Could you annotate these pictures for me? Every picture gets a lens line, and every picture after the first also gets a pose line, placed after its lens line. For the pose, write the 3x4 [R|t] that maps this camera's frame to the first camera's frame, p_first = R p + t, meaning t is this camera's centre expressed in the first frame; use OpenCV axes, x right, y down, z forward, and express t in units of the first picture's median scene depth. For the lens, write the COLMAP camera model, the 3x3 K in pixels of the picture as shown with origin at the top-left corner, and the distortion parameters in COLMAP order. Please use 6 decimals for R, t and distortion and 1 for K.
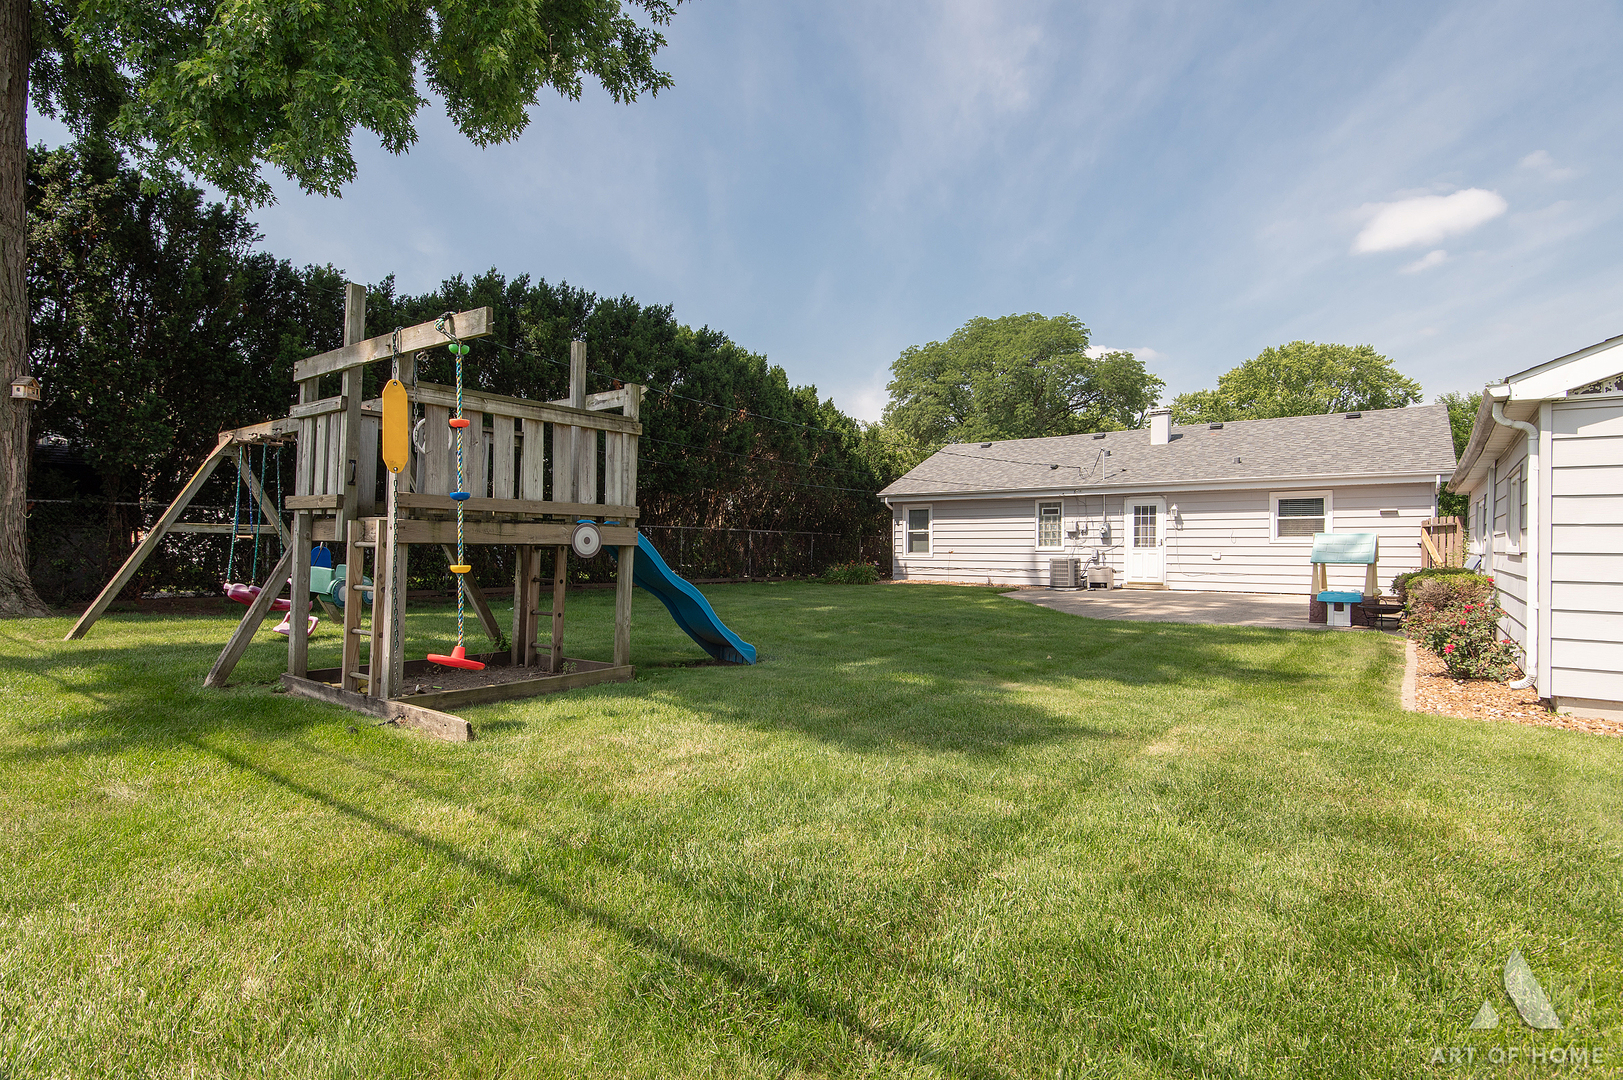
lens RADIAL K [[795.5, 0, 811.5], [0, 795.5, 540.0], [0, 0, 1]] dist [0.043465, -0.000139]
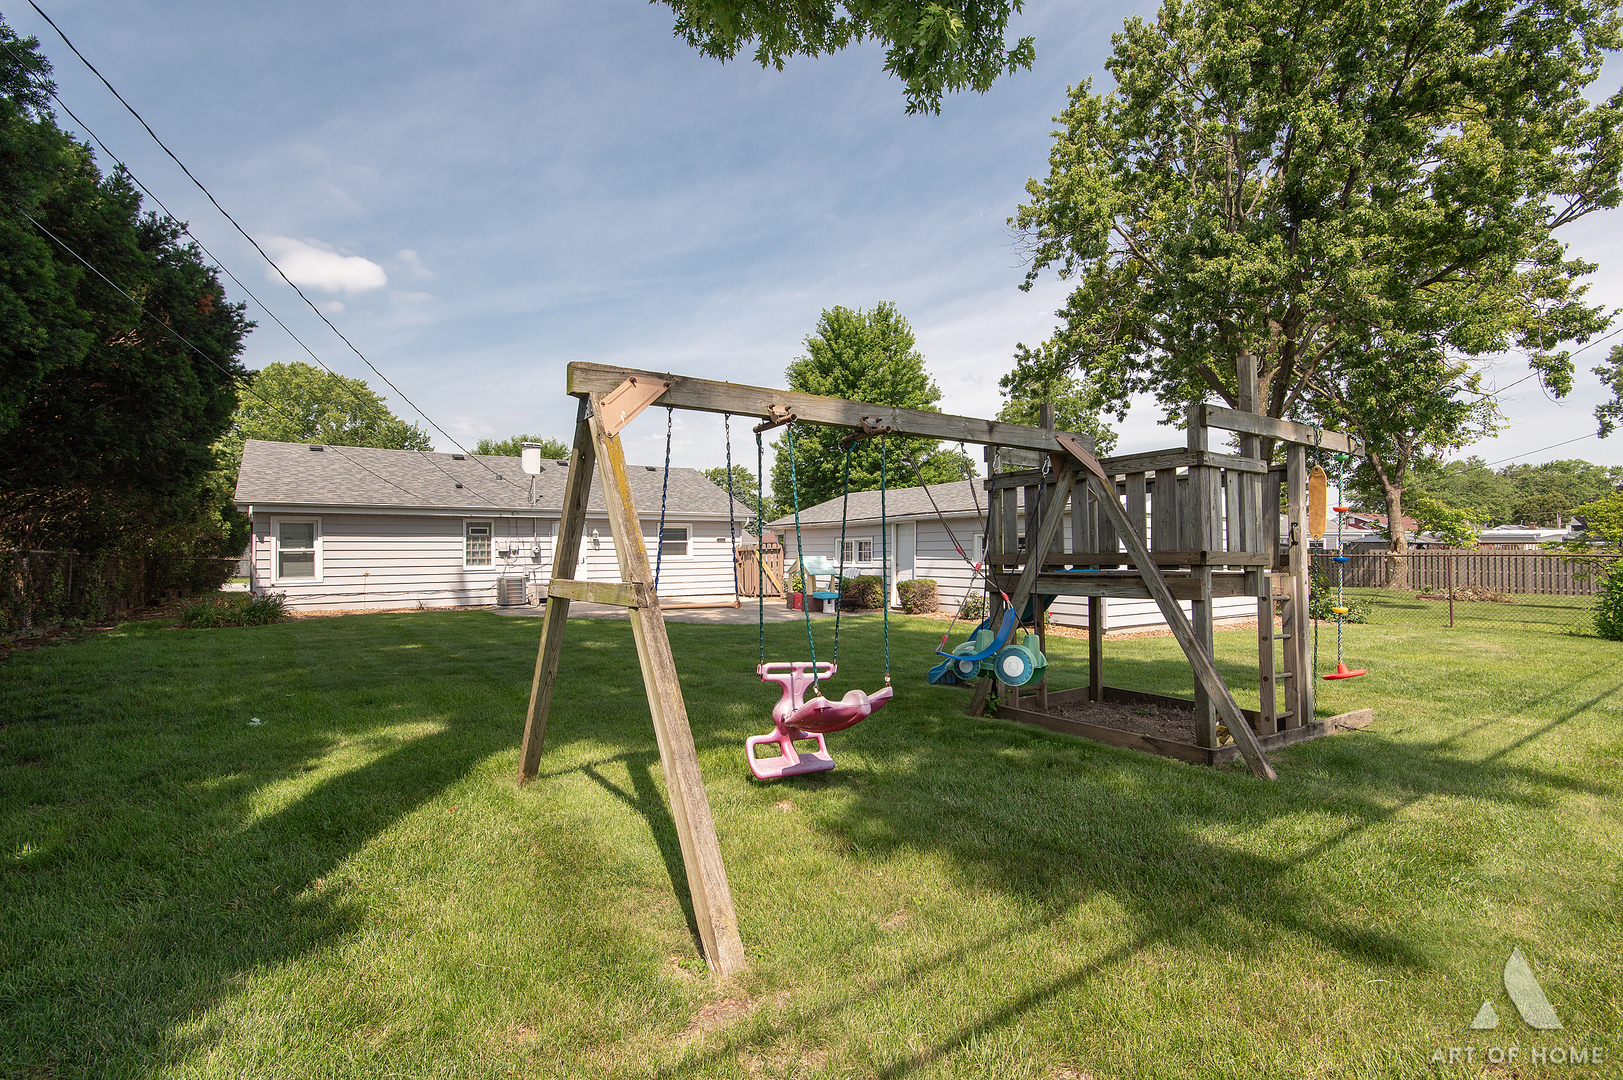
lens RADIAL K [[714.7, 0, 811.5], [0, 714.7, 540.0], [0, 0, 1]] dist [0.001014, 0.000069]
pose [[0.332787, 0.007348, 0.942974, -0.414656], [-0.000645, 0.999971, -0.007564, -0.017952], [-0.943002, 0.001909, 0.332782, 0.295454]]
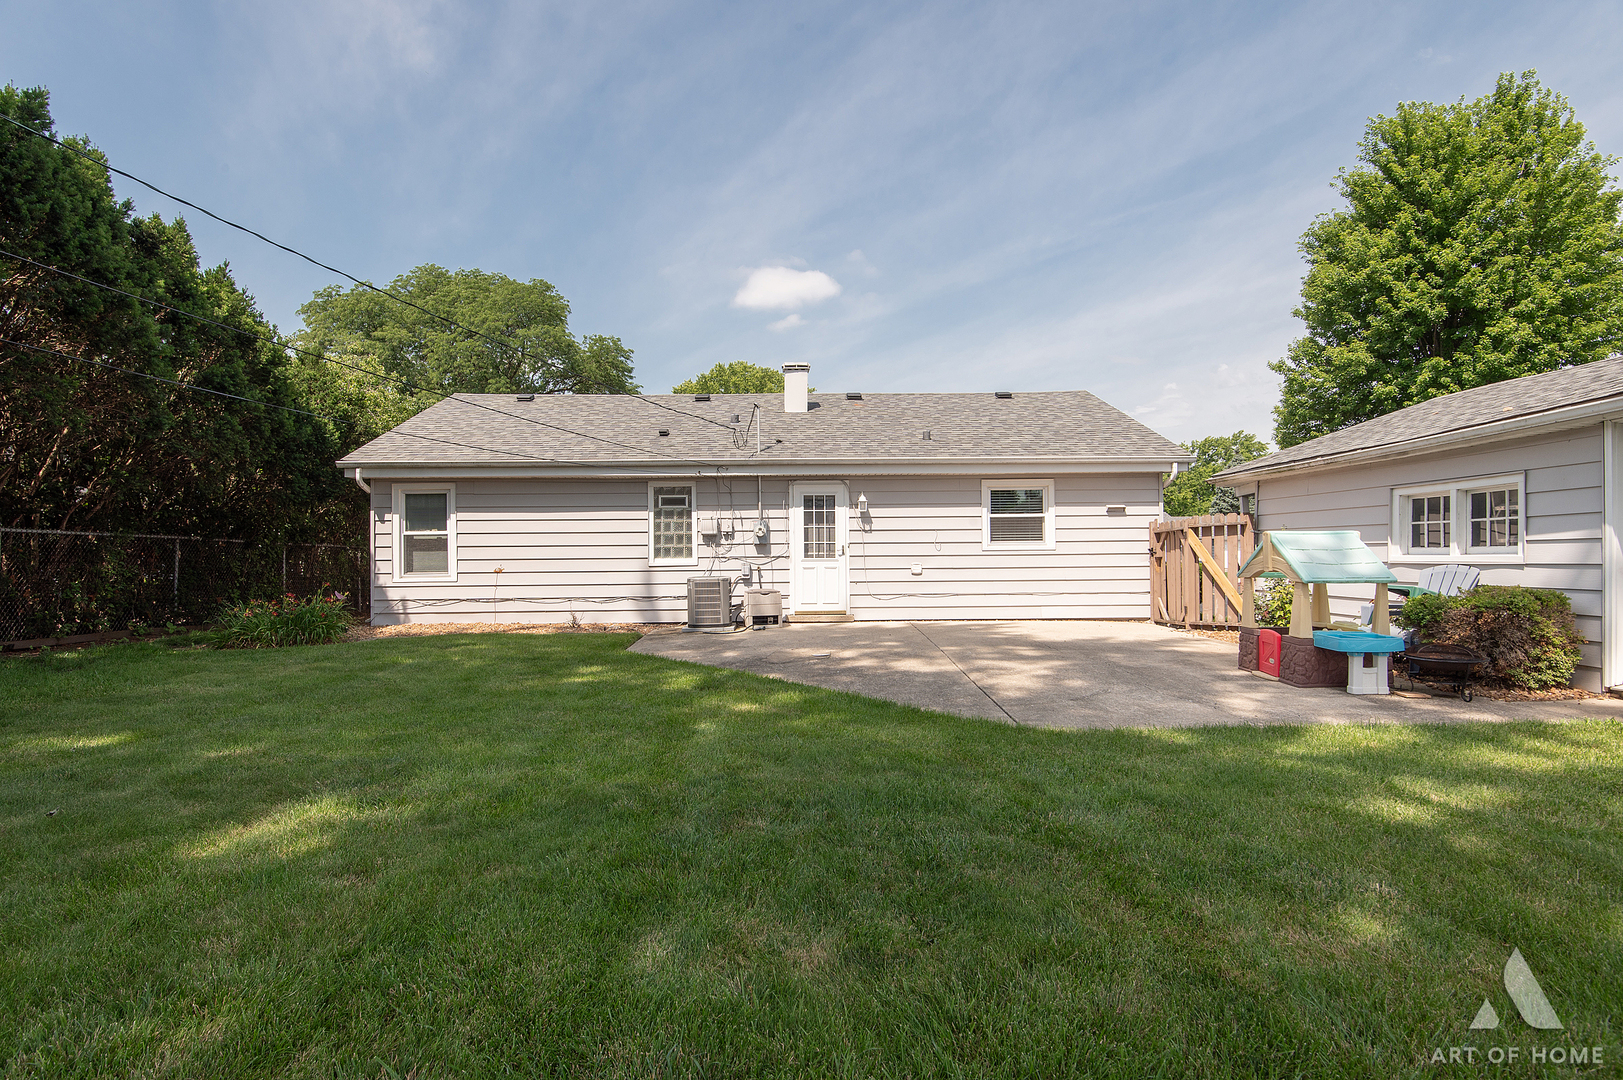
lens RADIAL K [[848.3, 0, 811.5], [0, 848.3, 540.0], [0, 0, 1]] dist [0.037768, -0.028272]
pose [[0.792530, 0.001168, 0.609831, -0.014381], [0.006098, 0.999933, -0.009841, 0.000935], [-0.609802, 0.011518, 0.792470, 0.414862]]
